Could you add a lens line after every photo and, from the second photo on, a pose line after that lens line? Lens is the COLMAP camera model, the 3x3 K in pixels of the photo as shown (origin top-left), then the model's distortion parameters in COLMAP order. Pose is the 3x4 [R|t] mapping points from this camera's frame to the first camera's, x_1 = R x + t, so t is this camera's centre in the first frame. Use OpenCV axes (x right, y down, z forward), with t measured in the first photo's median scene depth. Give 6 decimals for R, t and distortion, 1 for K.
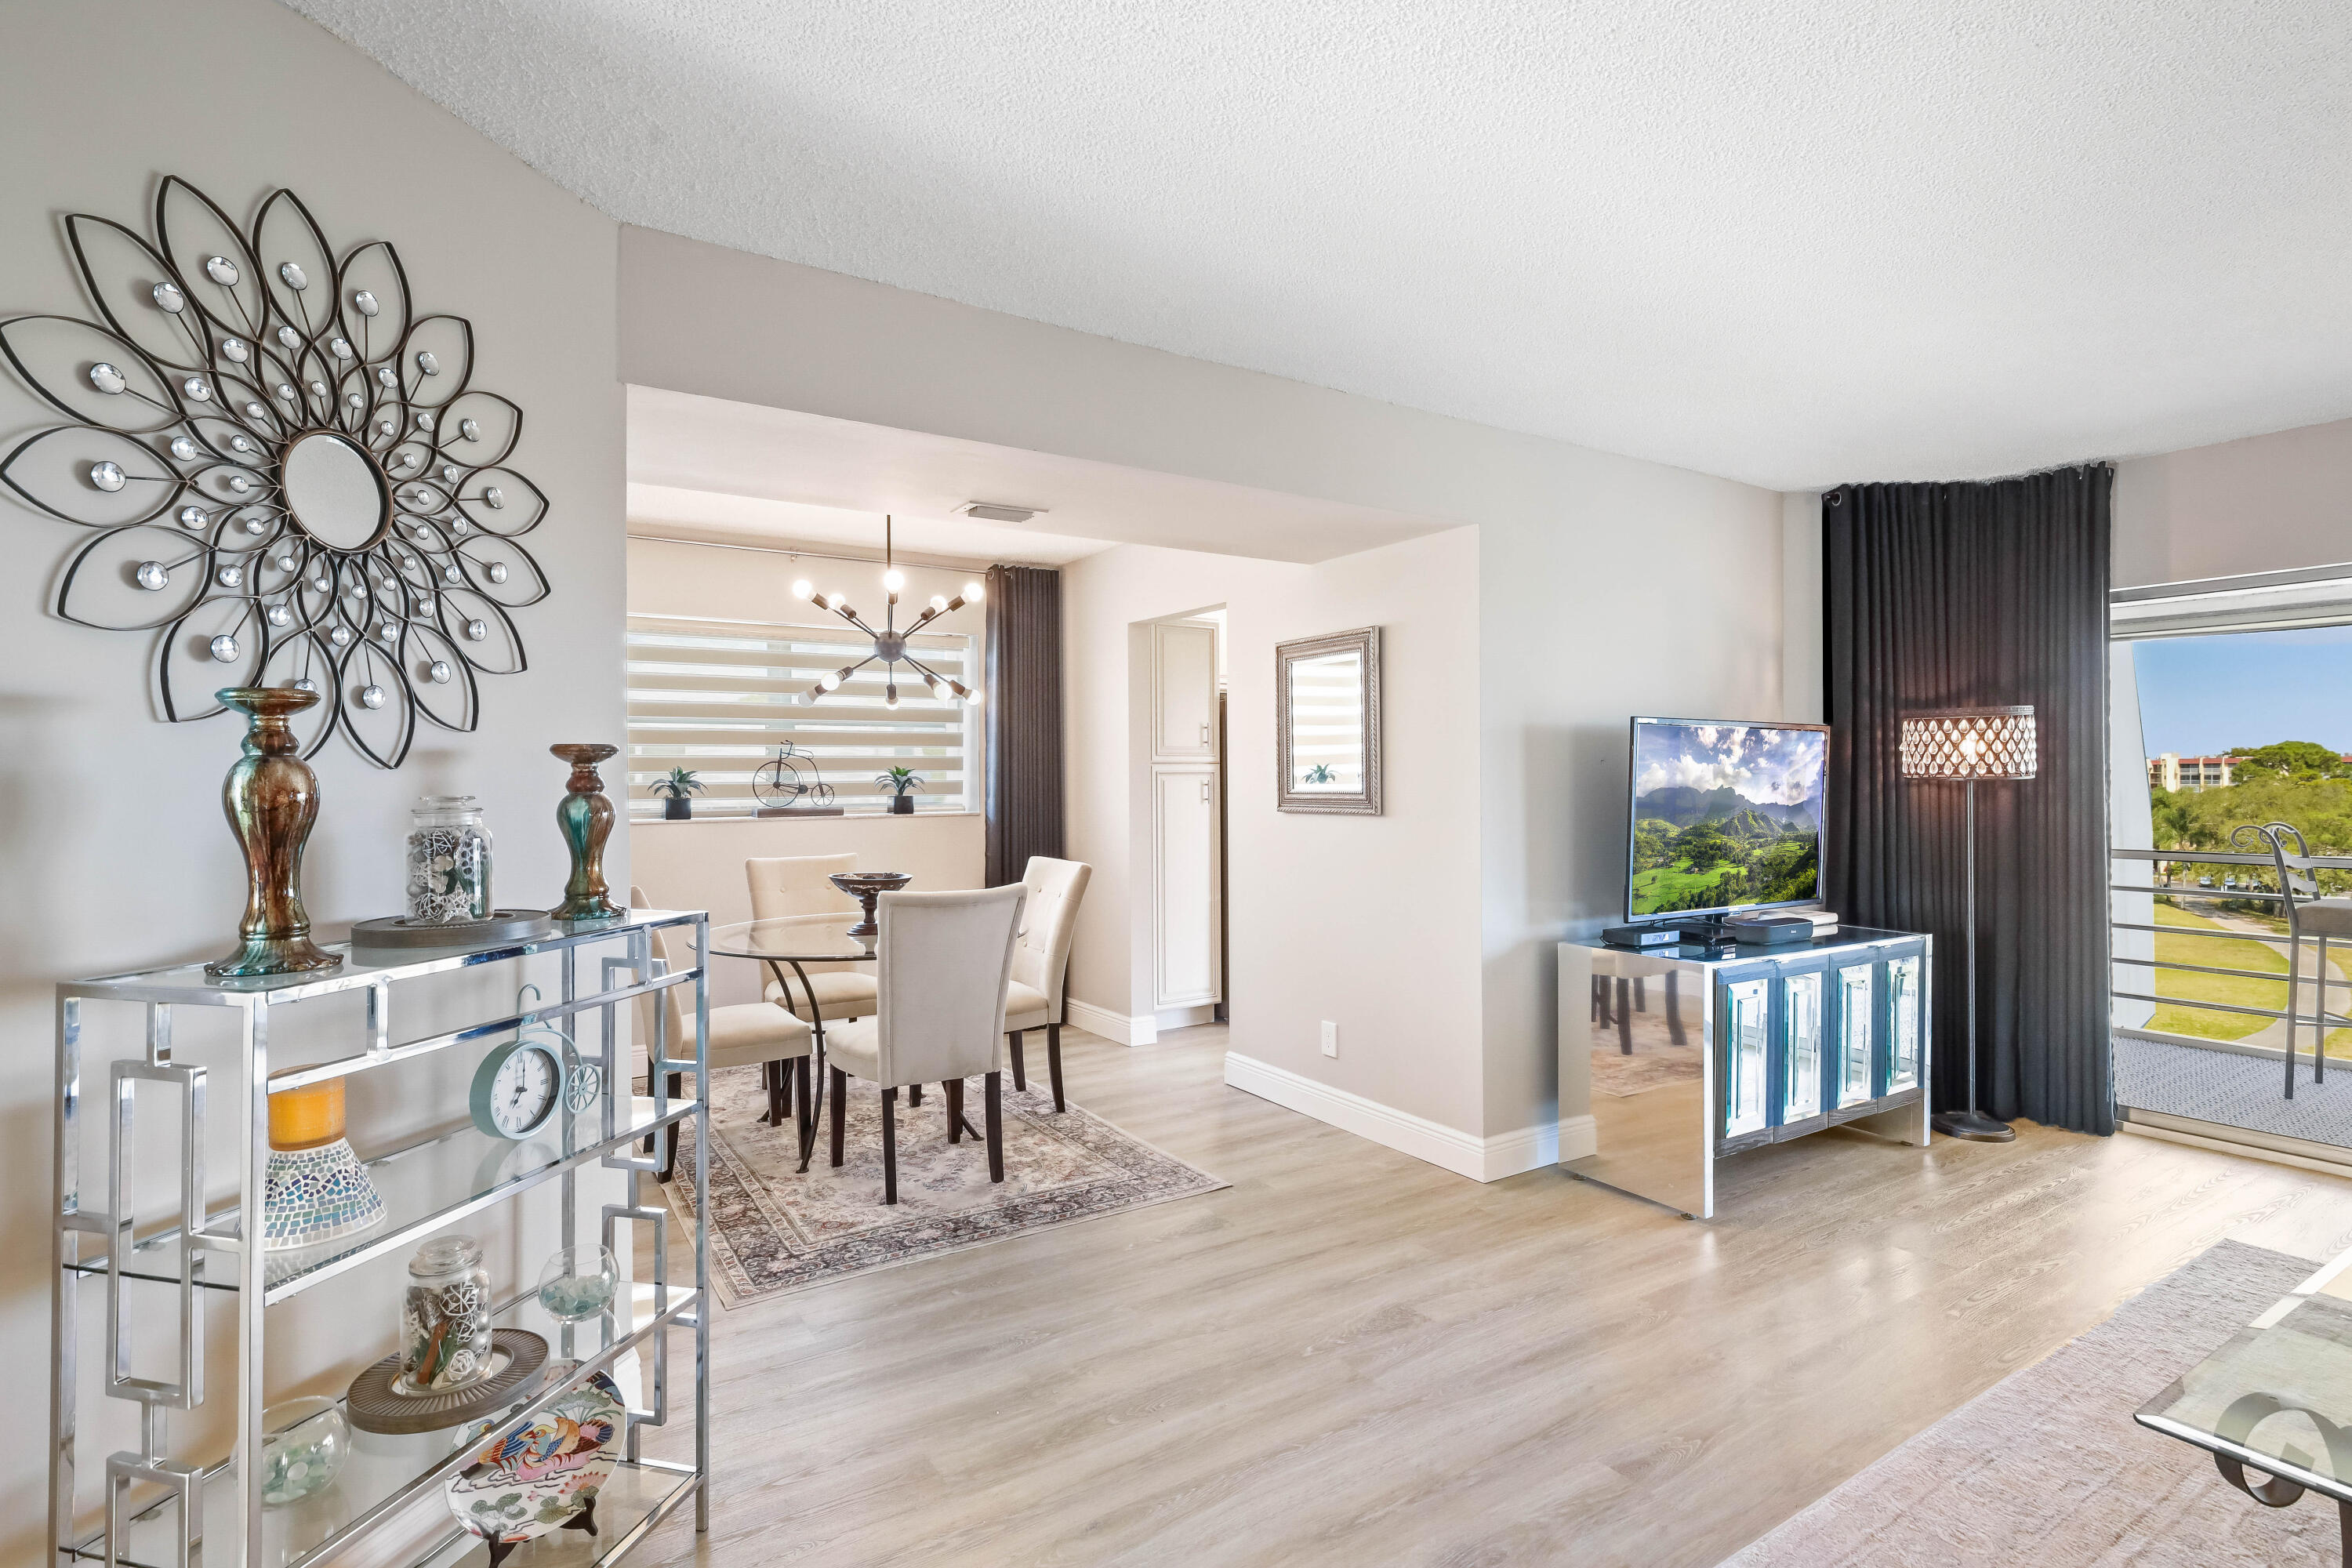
lens RADIAL K [[1157.1, 0, 1189.9], [0, 1157.1, 770.3], [0, 0, 1]] dist [0.002843, -0.005041]
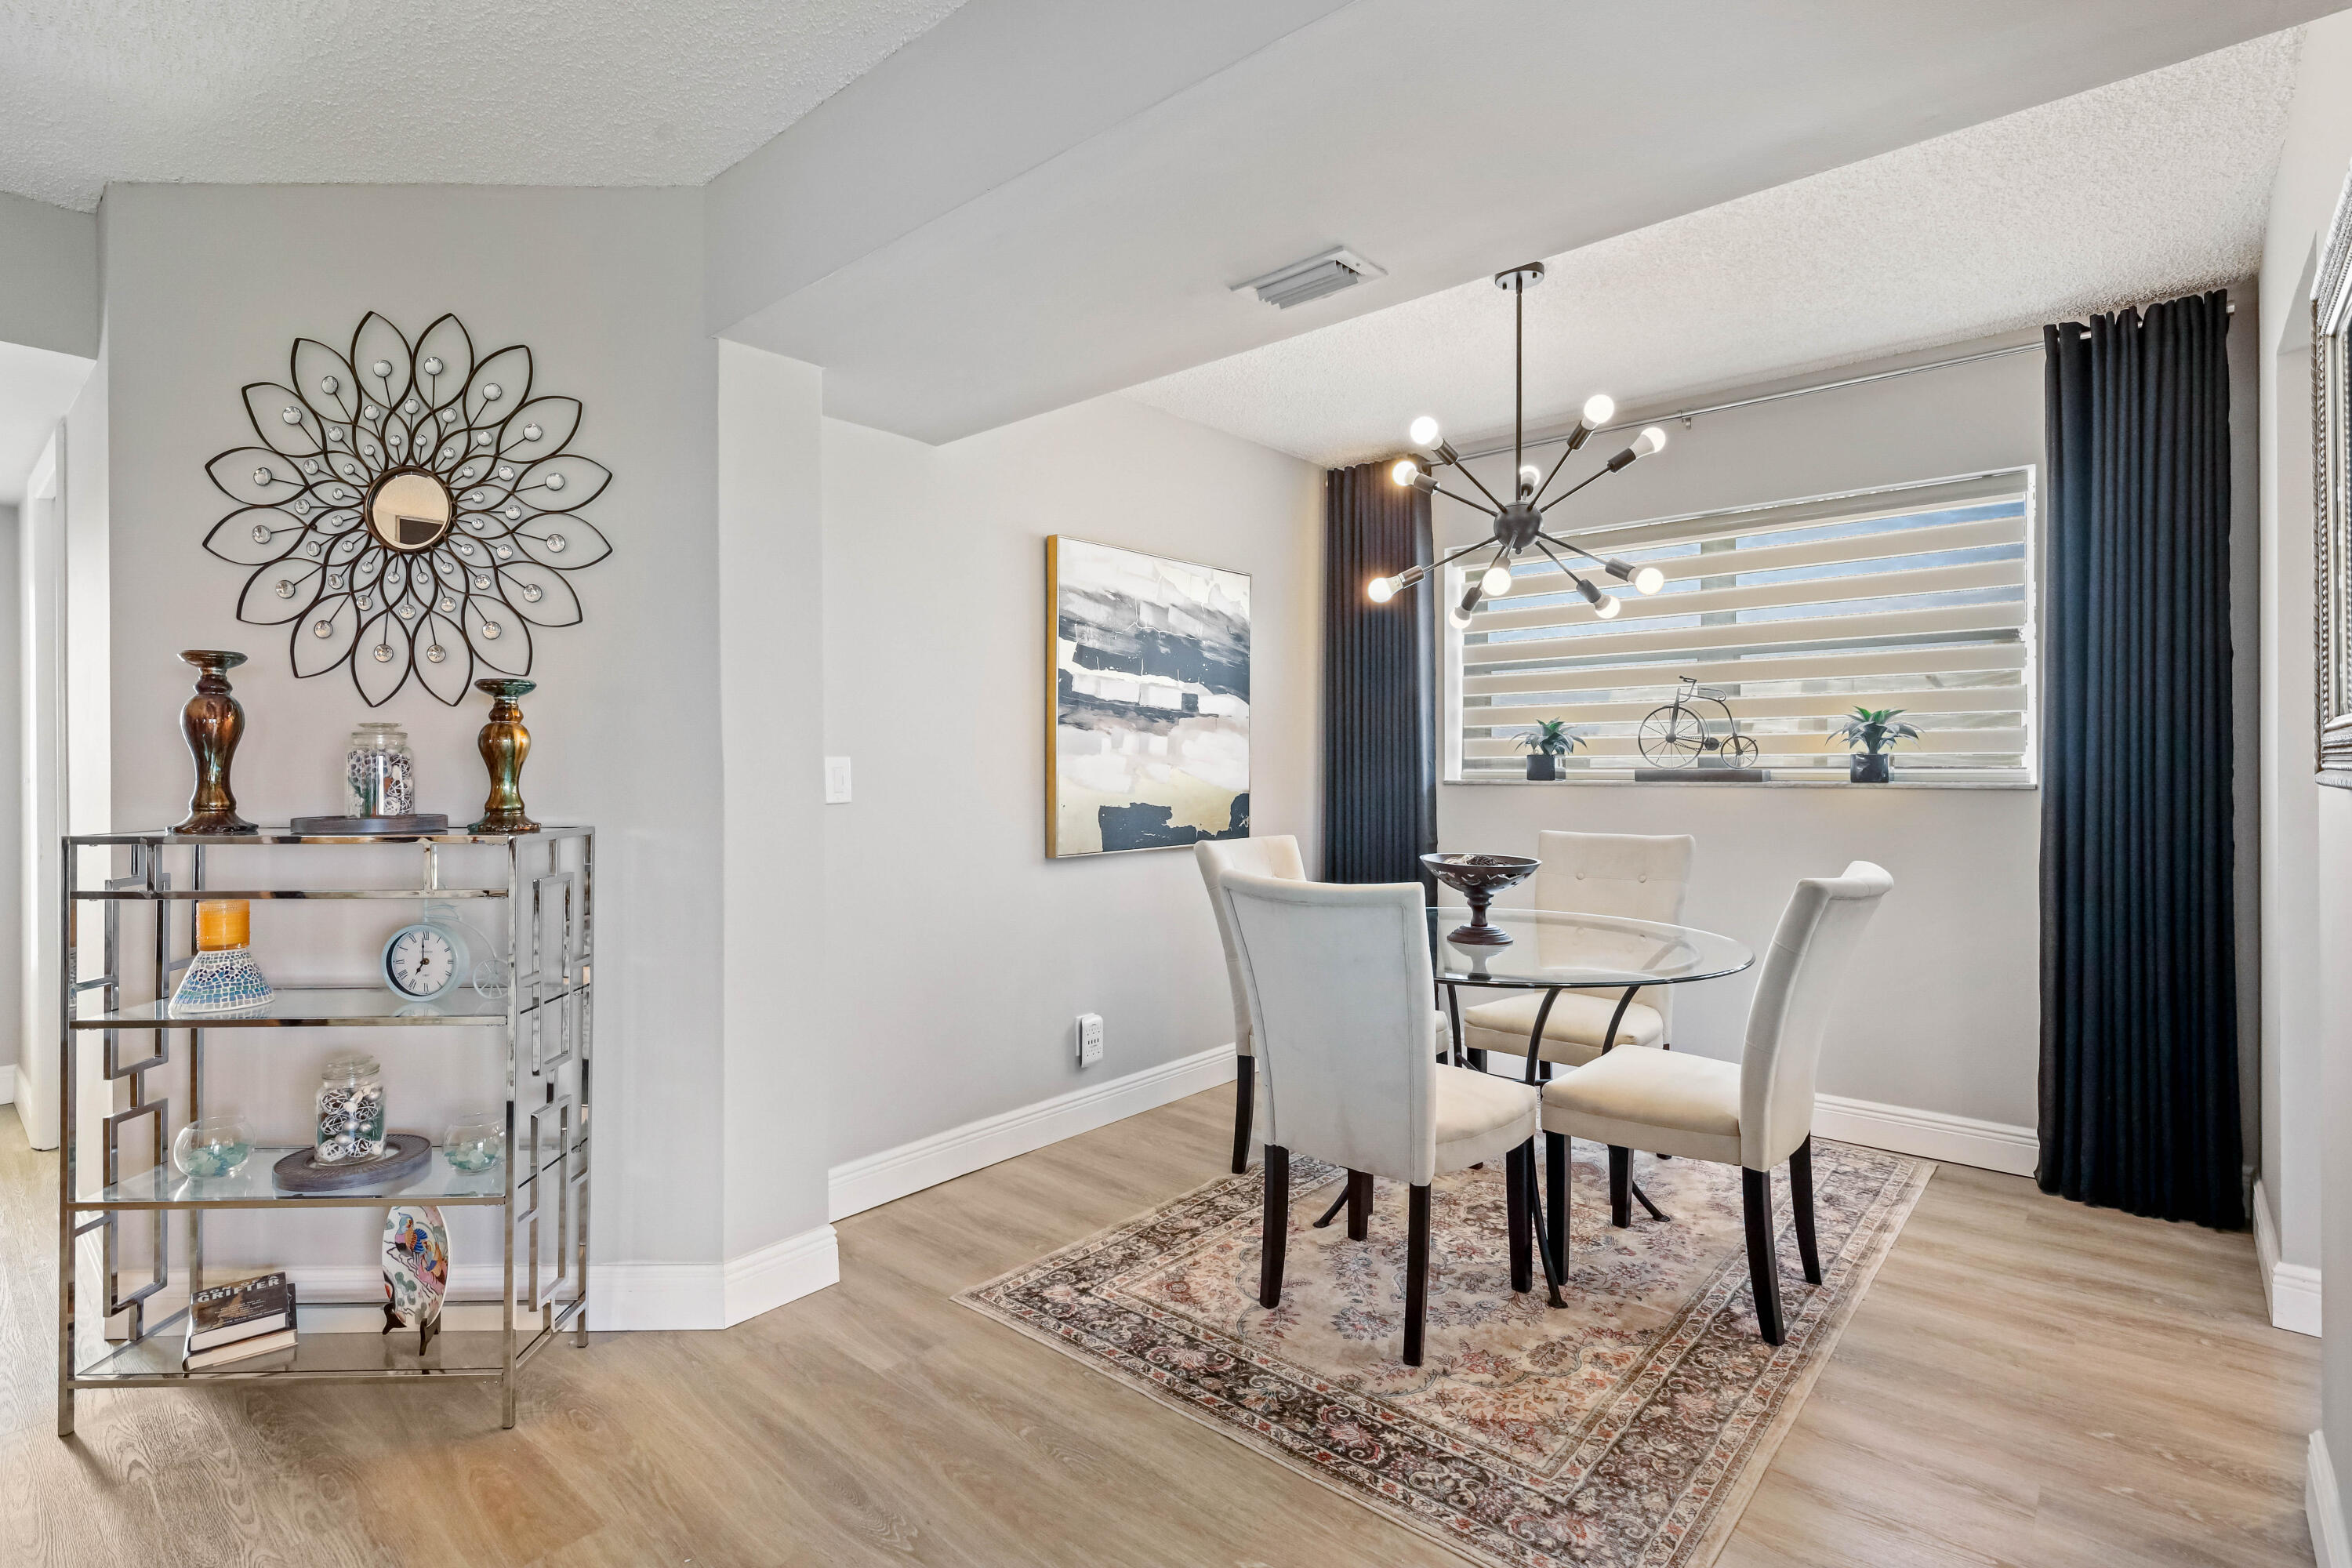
lens RADIAL K [[1157.1, 0, 1167.8], [0, 1157.1, 759.6], [0, 0, 1]] dist [0.002843, -0.005041]
pose [[0.243373, 0.001976, -0.969931, 0.466146], [0.006419, 0.999973, 0.003648, 0.035291], [0.969912, -0.007114, 0.243353, 0.844307]]
